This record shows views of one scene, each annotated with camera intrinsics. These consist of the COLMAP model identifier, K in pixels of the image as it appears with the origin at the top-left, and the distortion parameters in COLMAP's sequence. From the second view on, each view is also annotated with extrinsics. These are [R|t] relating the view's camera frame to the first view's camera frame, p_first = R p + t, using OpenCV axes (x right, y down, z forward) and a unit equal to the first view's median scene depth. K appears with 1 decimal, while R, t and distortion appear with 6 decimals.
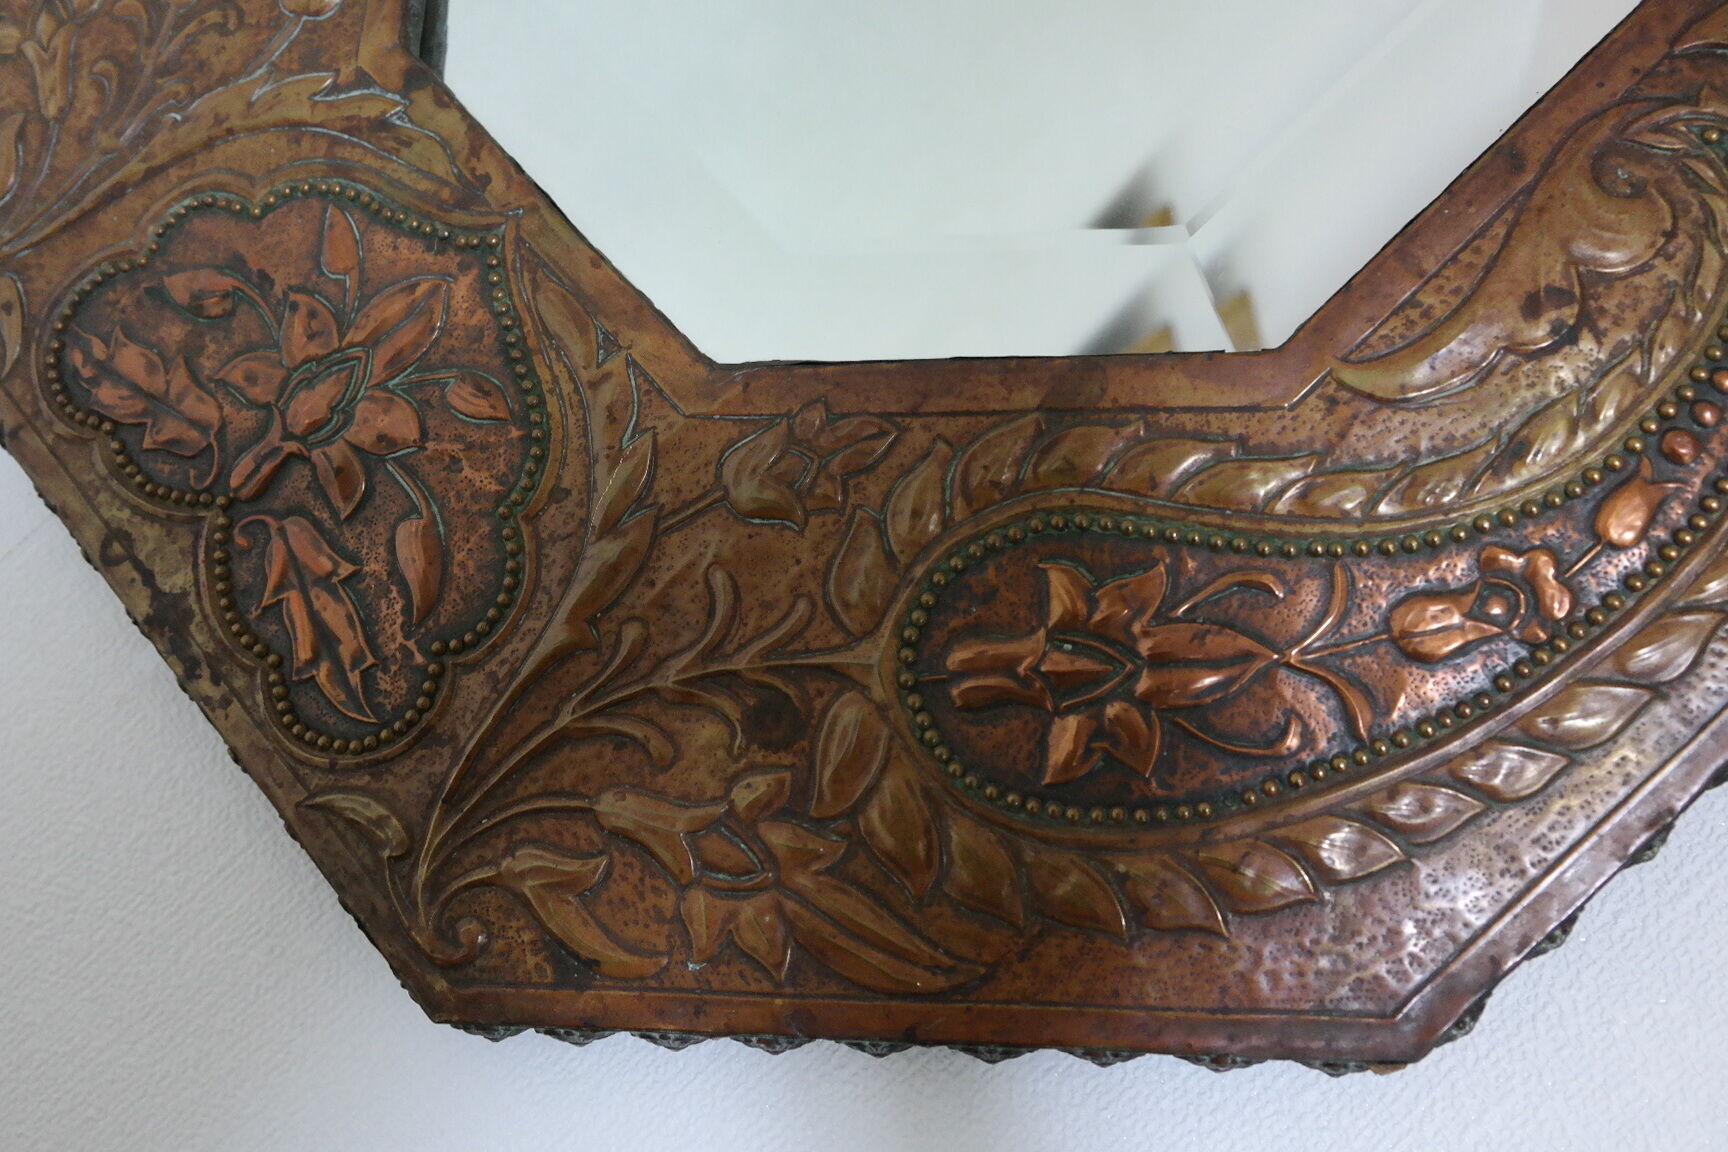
lens RADIAL K [[1435.1, 0, 871.7], [0, 1435.1, 579.8], [0, 0, 1]] dist [-0.018021, 0.008176]
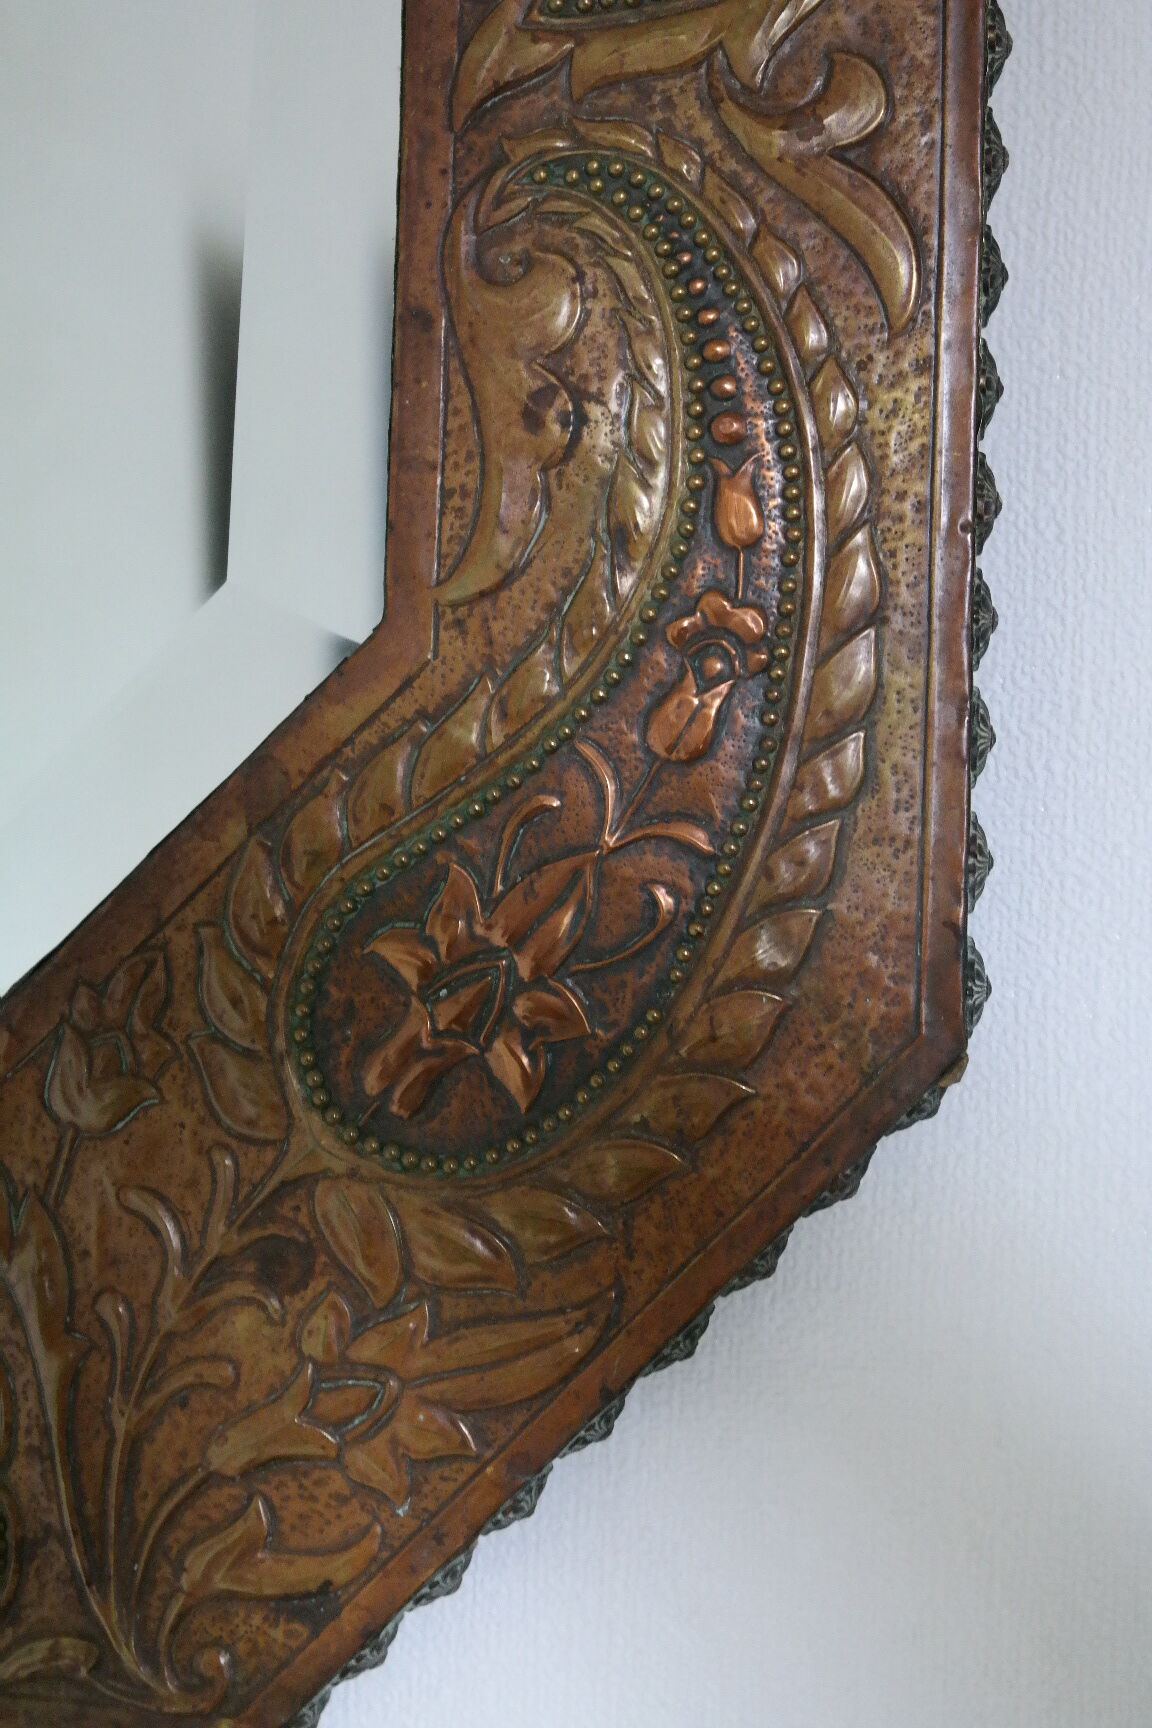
lens RADIAL K [[2442.4, 0, 574.4], [0, 2442.4, 849.9], [0, 0, 1]] dist [-0.042938, 0.000000]
pose [[0.707865, -0.699571, 0.097610, 0.108159], [0.701839, 0.712187, 0.014535, 0.016476], [-0.079684, 0.058217, 0.995119, -0.658694]]
